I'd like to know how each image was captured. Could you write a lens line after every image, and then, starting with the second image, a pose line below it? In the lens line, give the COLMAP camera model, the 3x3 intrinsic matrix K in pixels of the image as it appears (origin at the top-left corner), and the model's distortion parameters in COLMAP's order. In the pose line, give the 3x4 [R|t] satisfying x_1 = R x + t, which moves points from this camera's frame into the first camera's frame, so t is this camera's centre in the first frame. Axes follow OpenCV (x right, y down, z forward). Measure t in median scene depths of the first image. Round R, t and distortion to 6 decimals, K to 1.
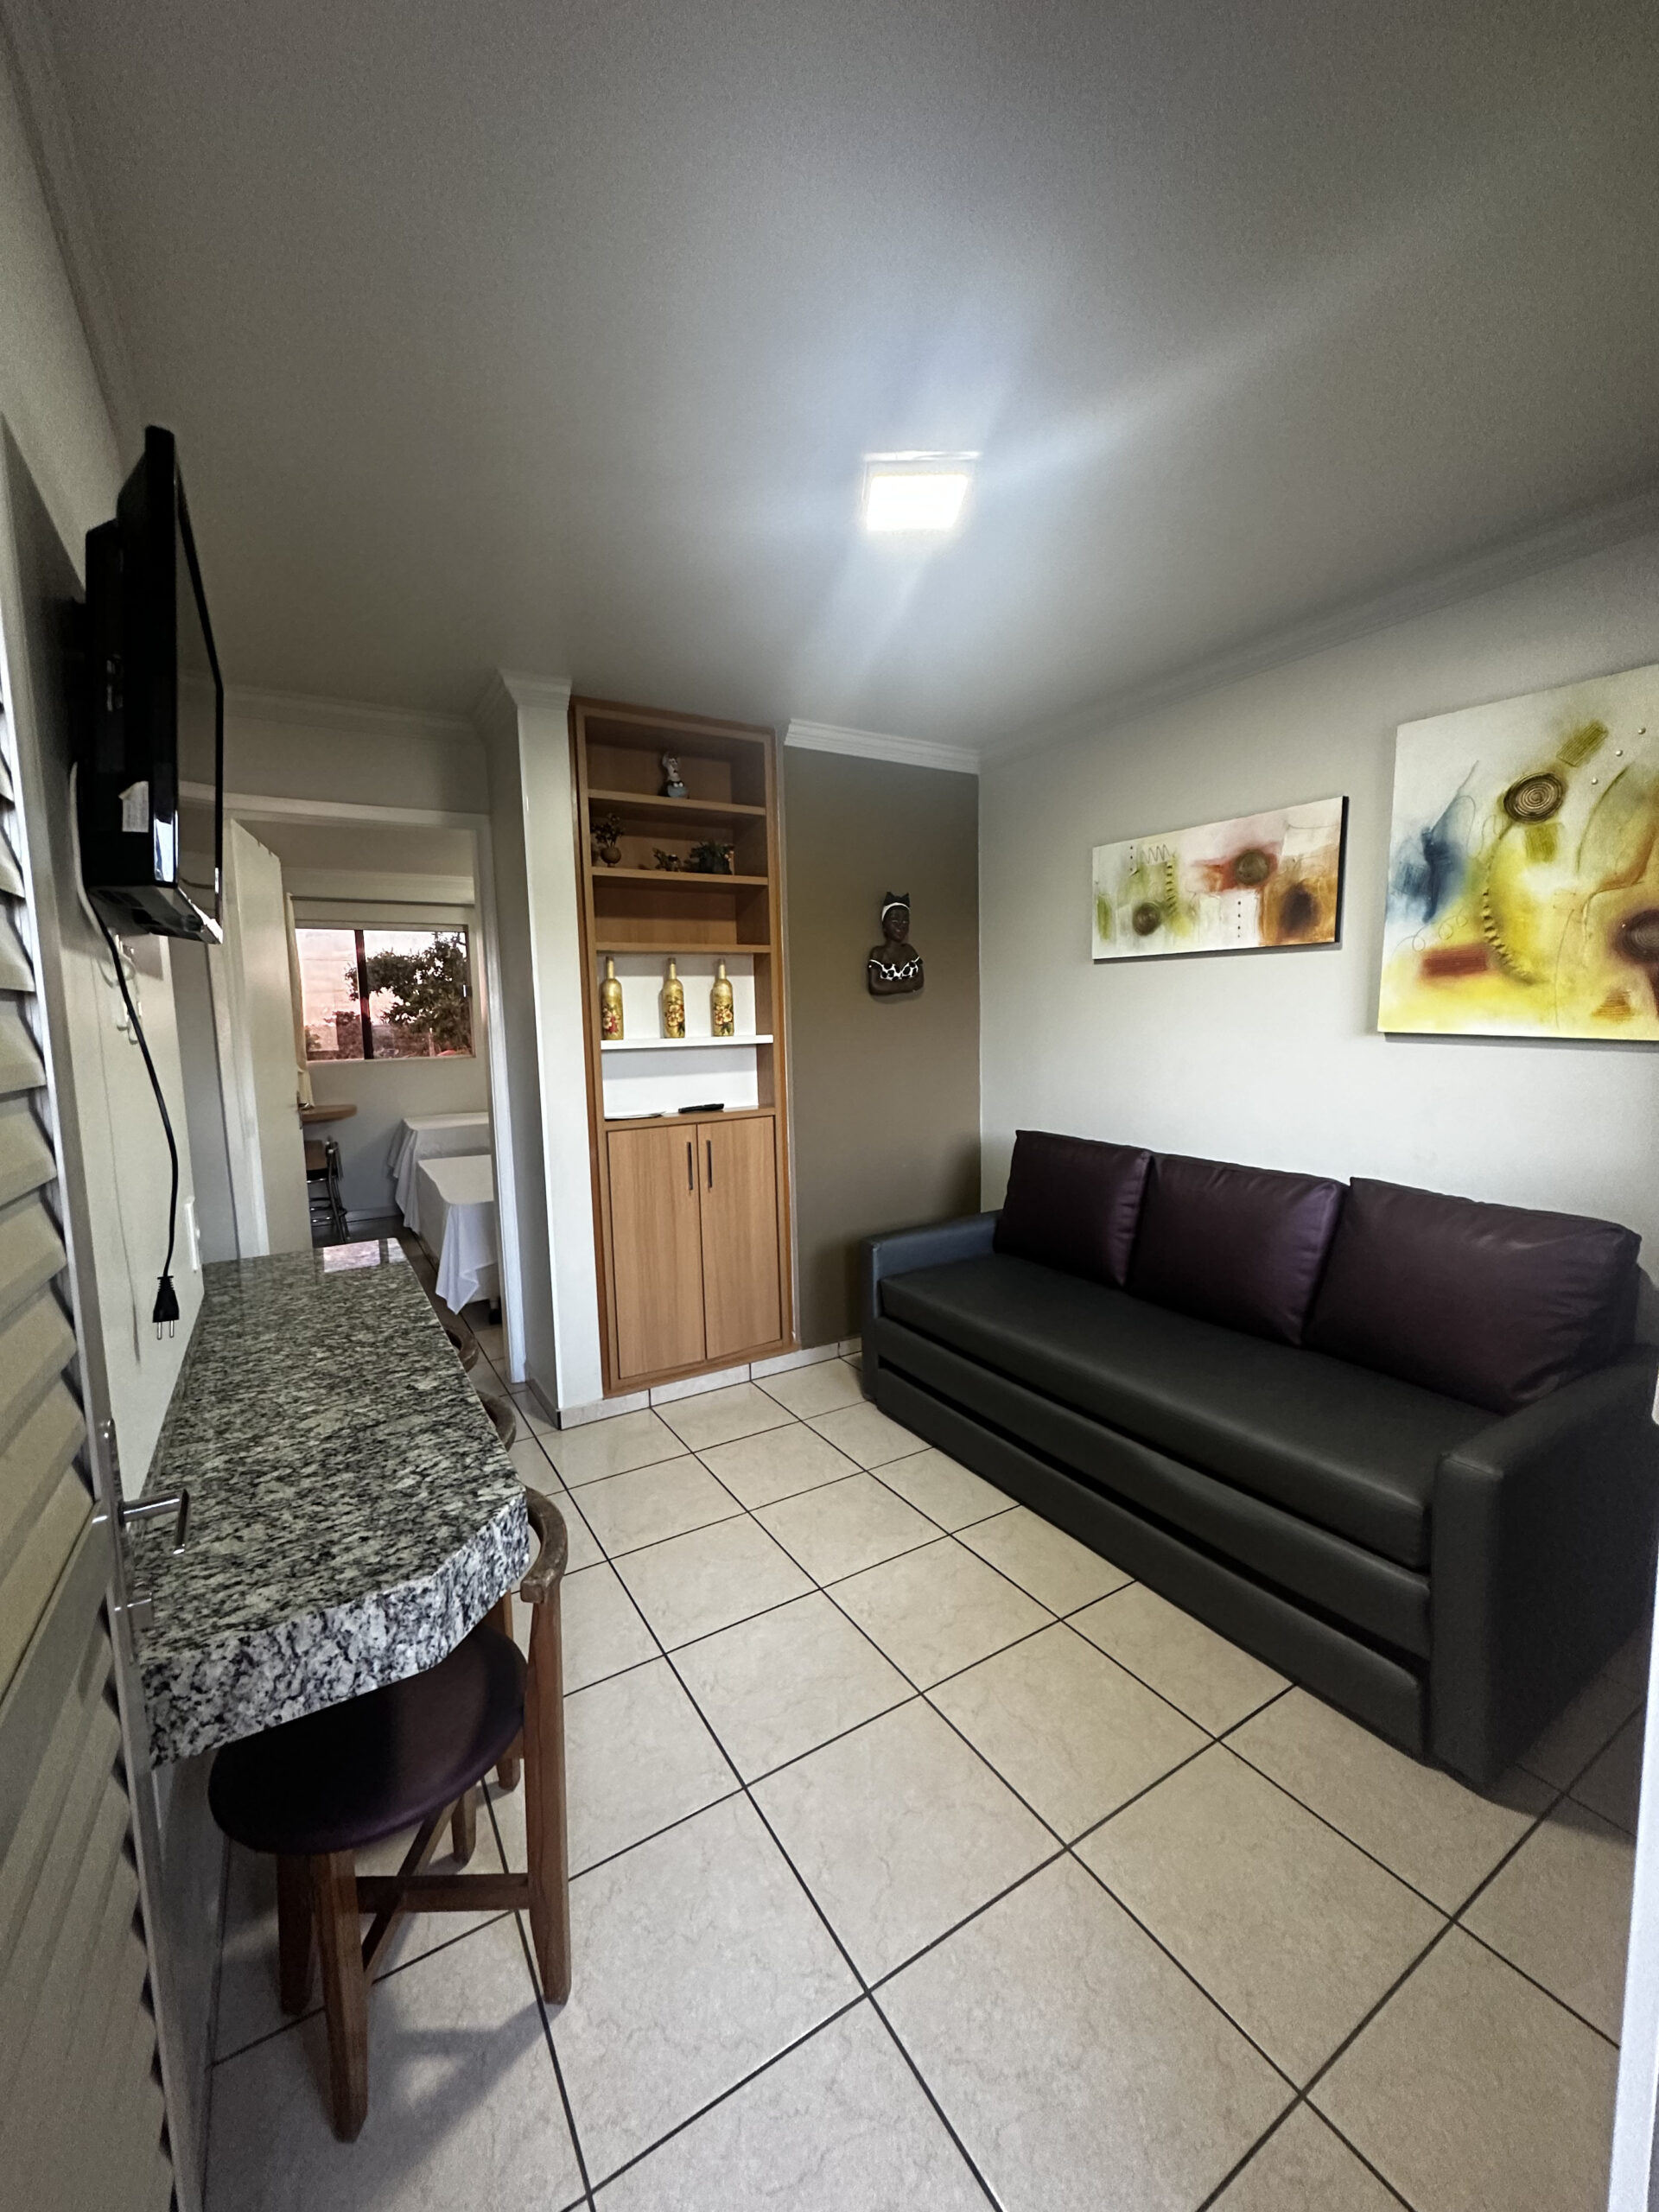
lens RADIAL K [[881.6, 0, 832.2], [0, 881.6, 1108.5], [0, 0, 1]] dist [-0.001208, 0.000041]
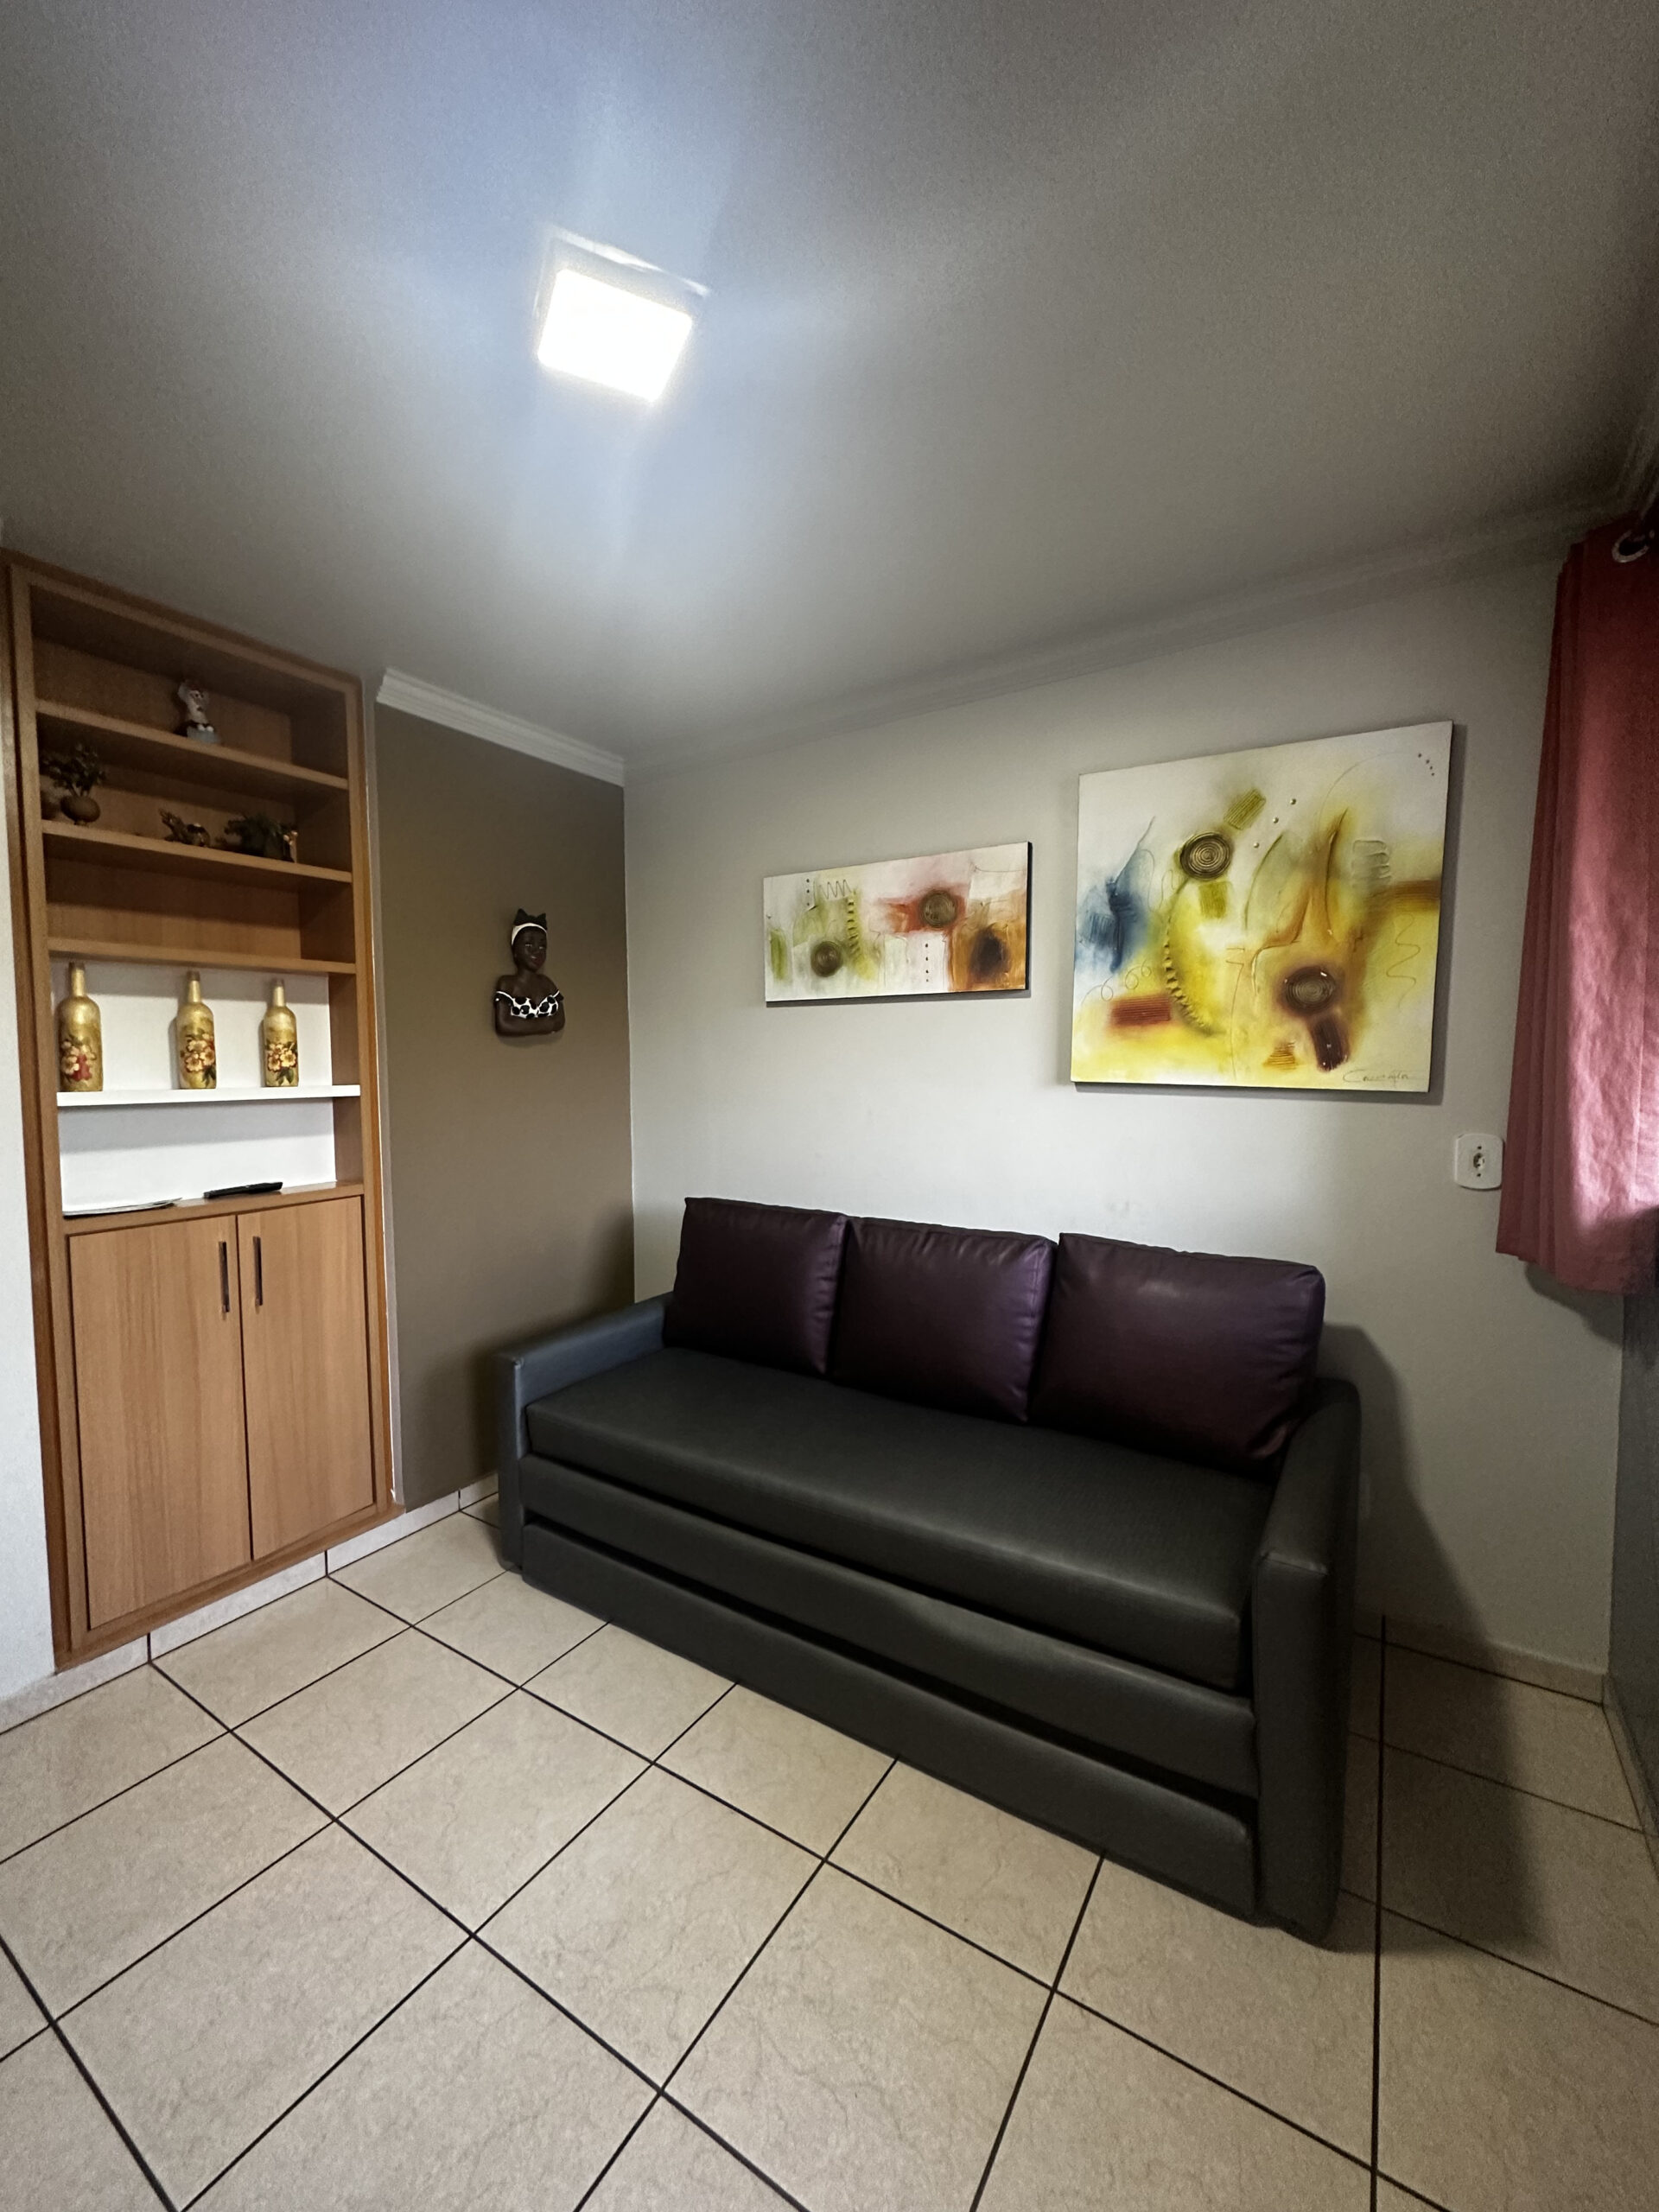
lens RADIAL K [[881.6, 0, 832.2], [0, 881.6, 1108.5], [0, 0, 1]] dist [-0.001208, 0.000041]
pose [[0.899957, -0.008714, 0.435891, -0.036447], [0.036600, 0.997781, -0.055619, -0.009690], [-0.434439, 0.066008, 0.898279, 0.187229]]
